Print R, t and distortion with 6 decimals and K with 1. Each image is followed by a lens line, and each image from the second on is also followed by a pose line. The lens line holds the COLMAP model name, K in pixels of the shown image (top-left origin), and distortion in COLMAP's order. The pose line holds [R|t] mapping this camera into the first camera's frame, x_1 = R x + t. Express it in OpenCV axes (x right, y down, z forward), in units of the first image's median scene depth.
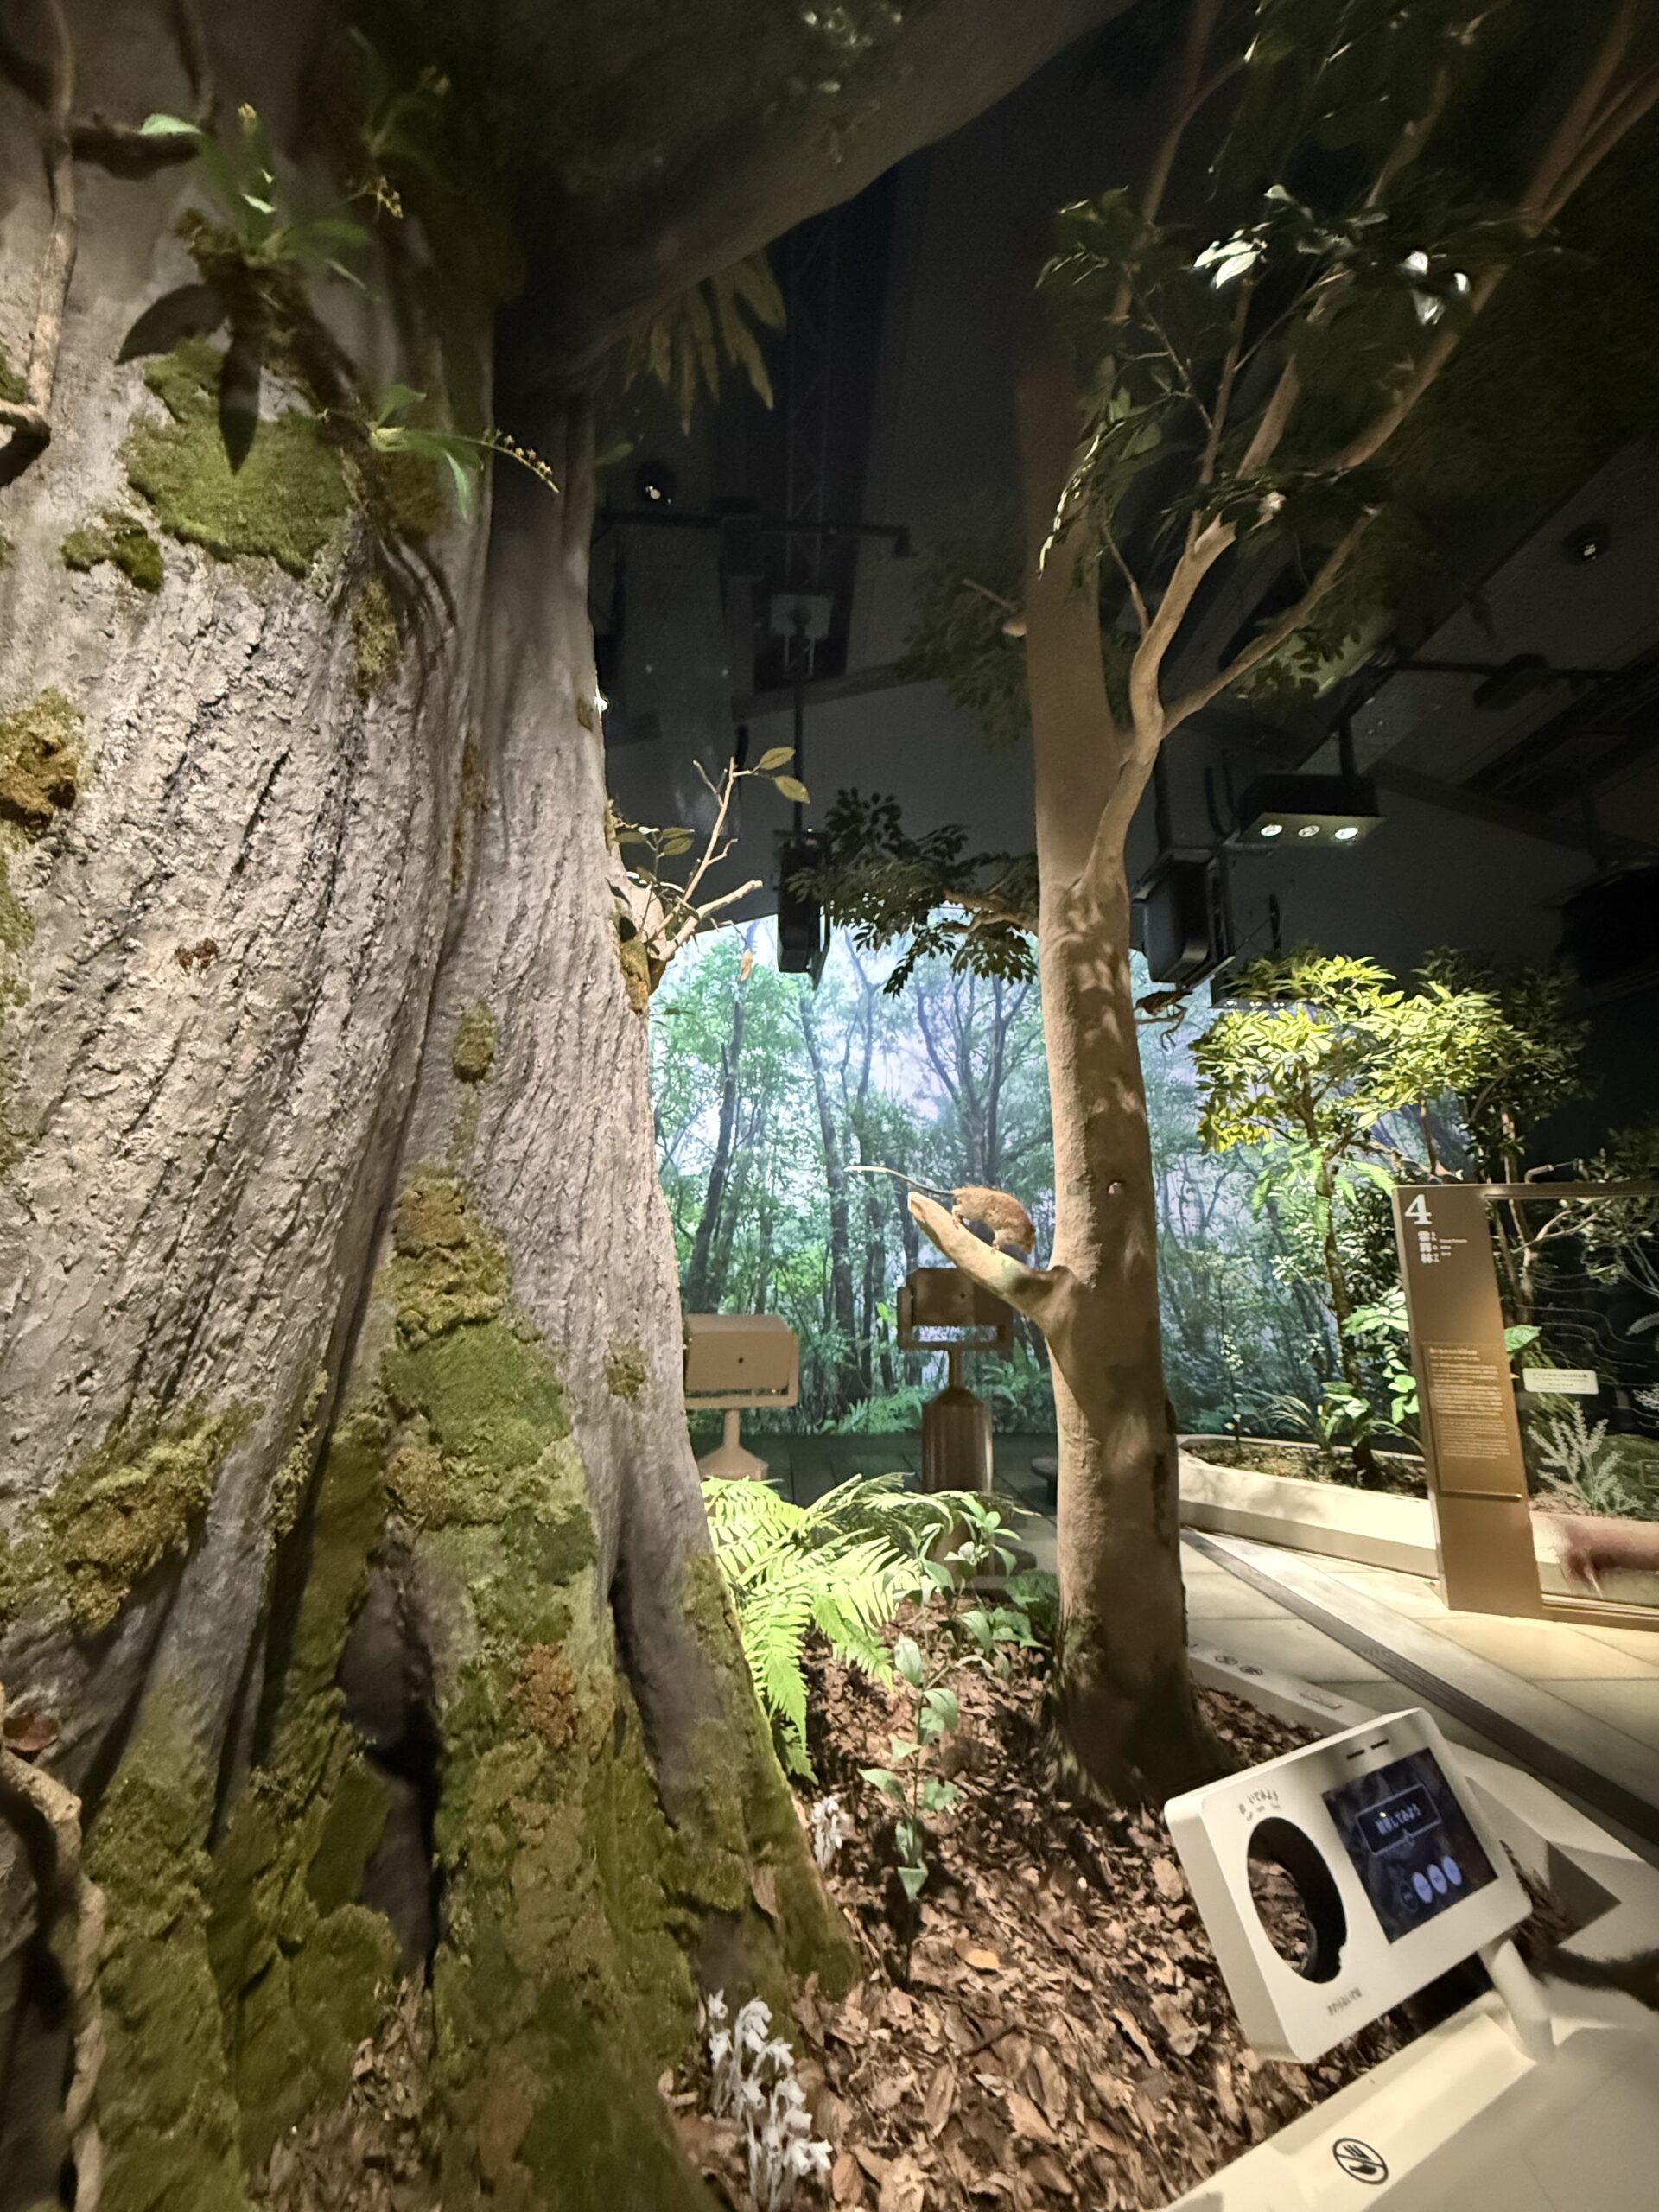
lens RADIAL K [[875.5, 0, 829.5], [0, 875.5, 1106.0], [0, 0, 1]] dist [0.003189, 0.000188]
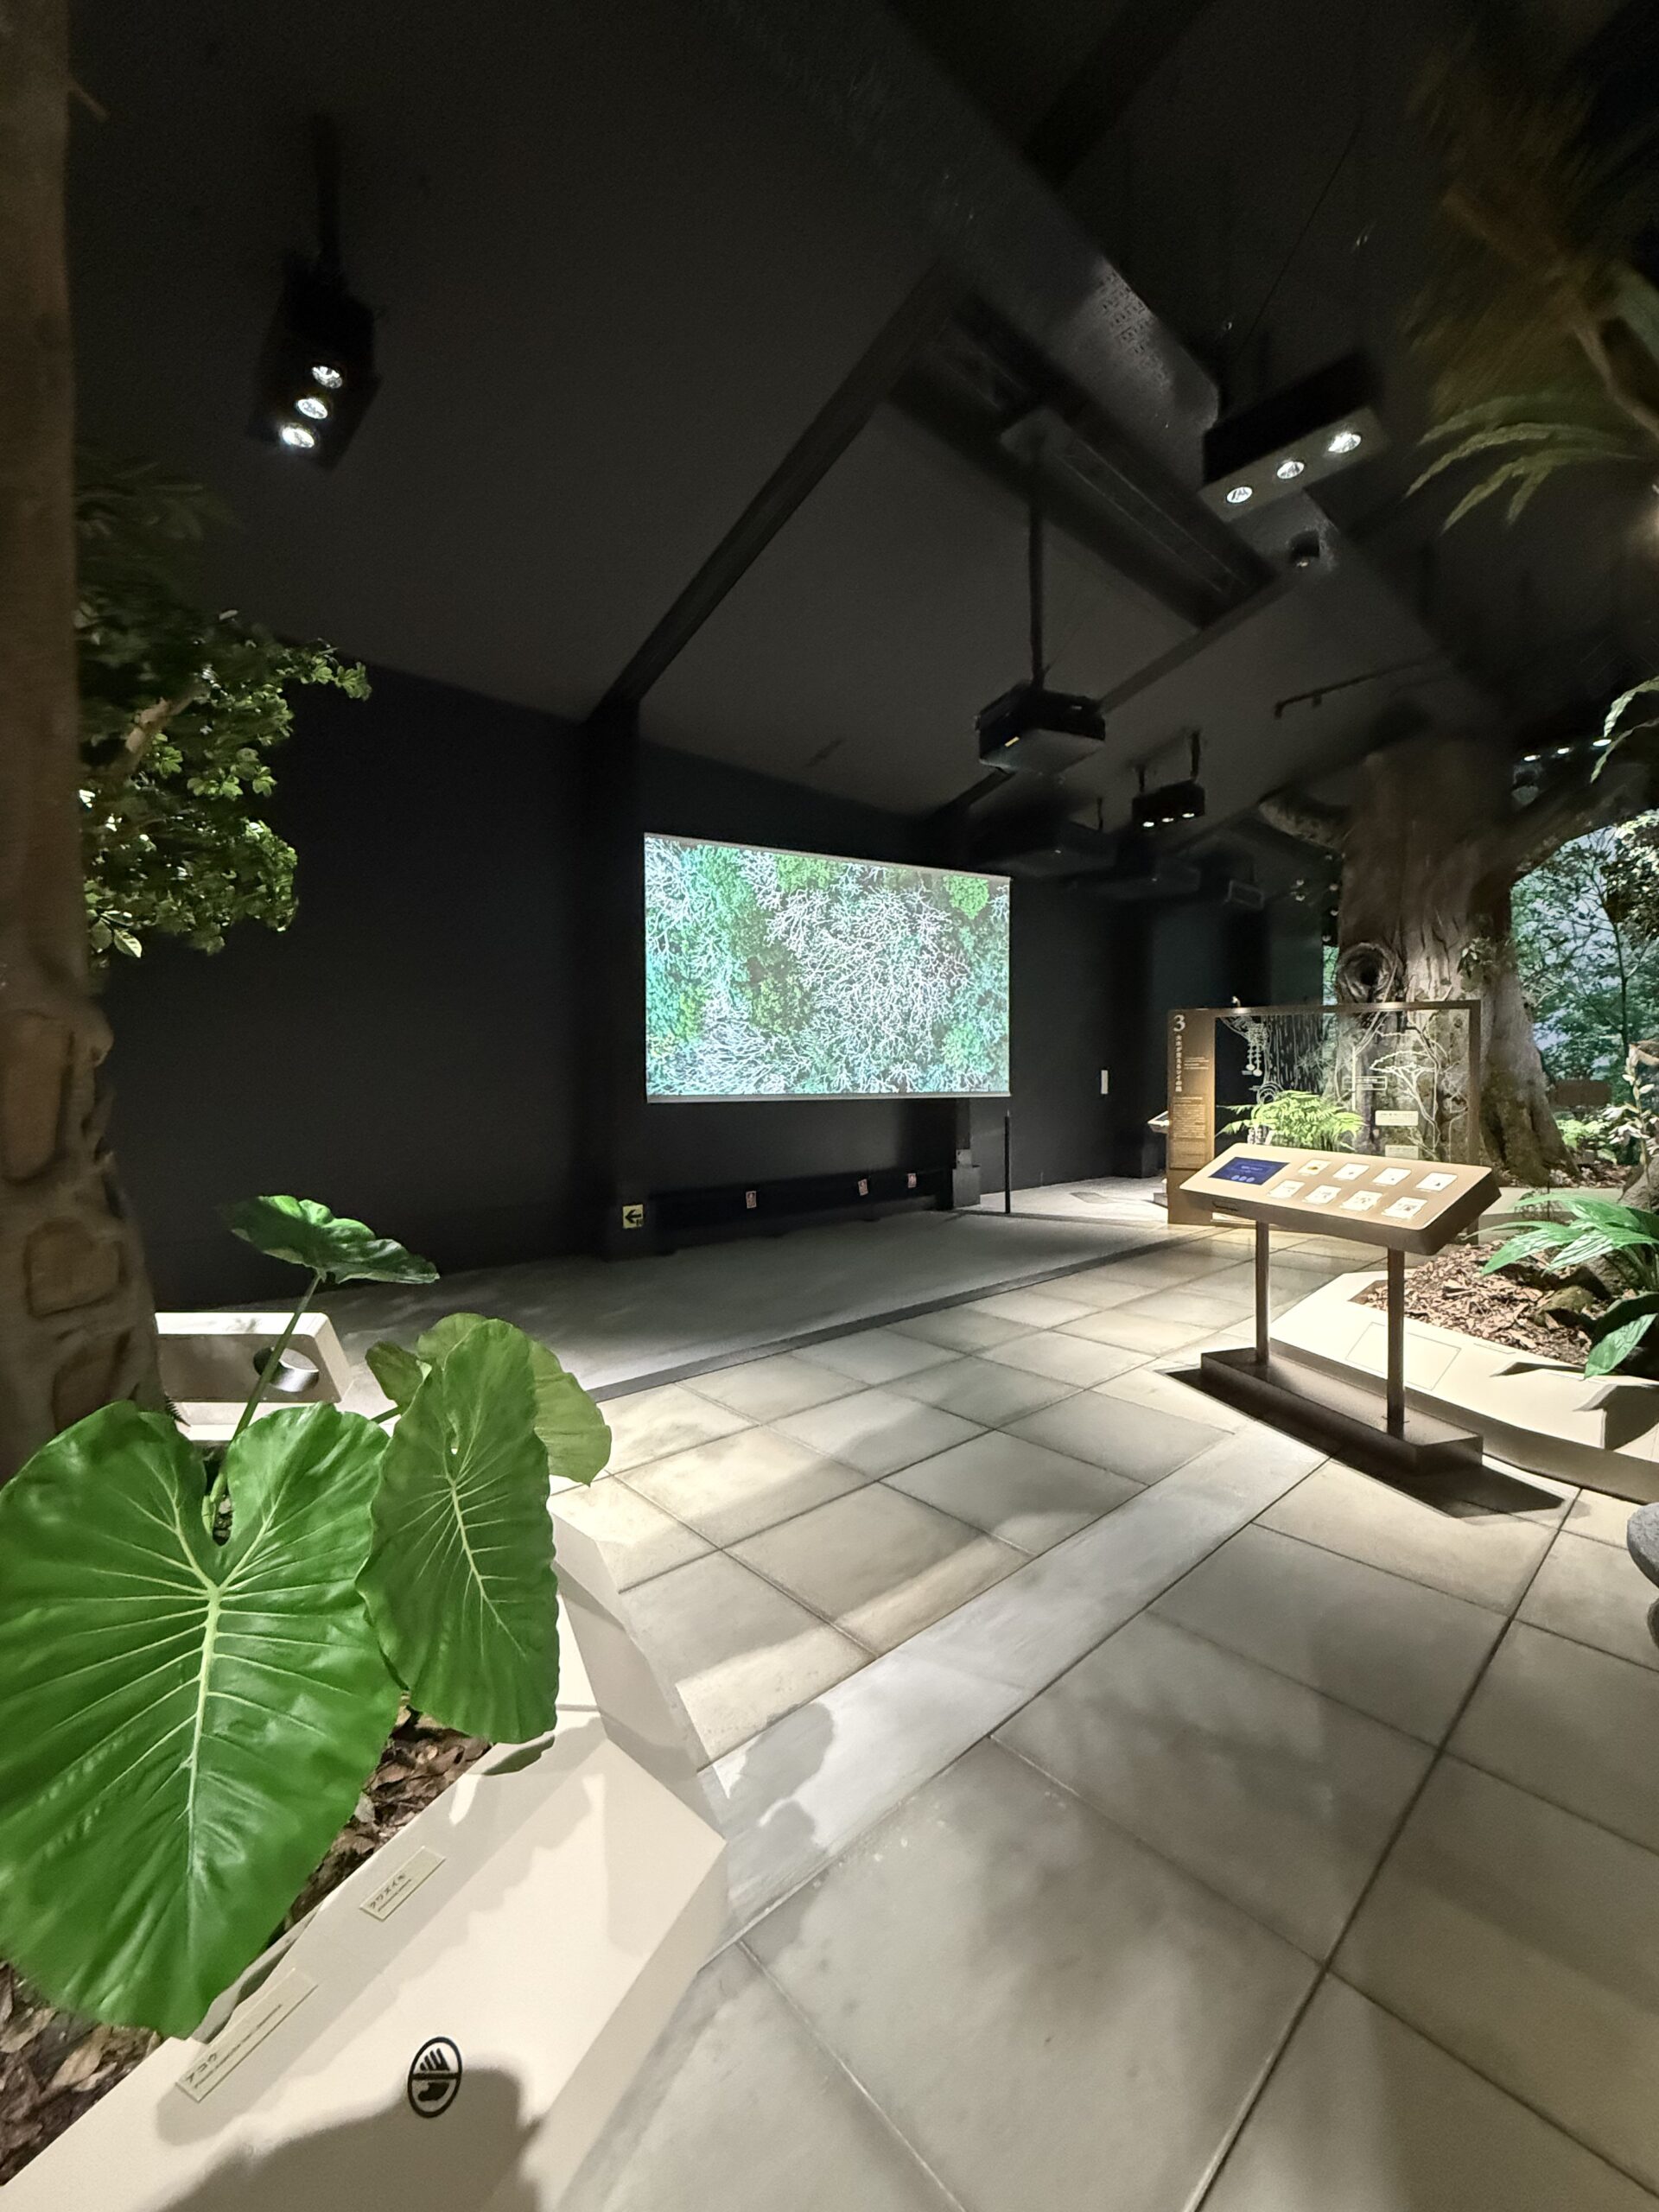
lens RADIAL K [[875.5, 0, 829.5], [0, 875.5, 1106.0], [0, 0, 1]] dist [0.003189, 0.000188]
pose [[0.626591, 0.010660, -0.779276, 1.490105], [0.169238, 0.974185, 0.149405, -1.290474], [0.760751, -0.225499, 0.608611, -6.553587]]
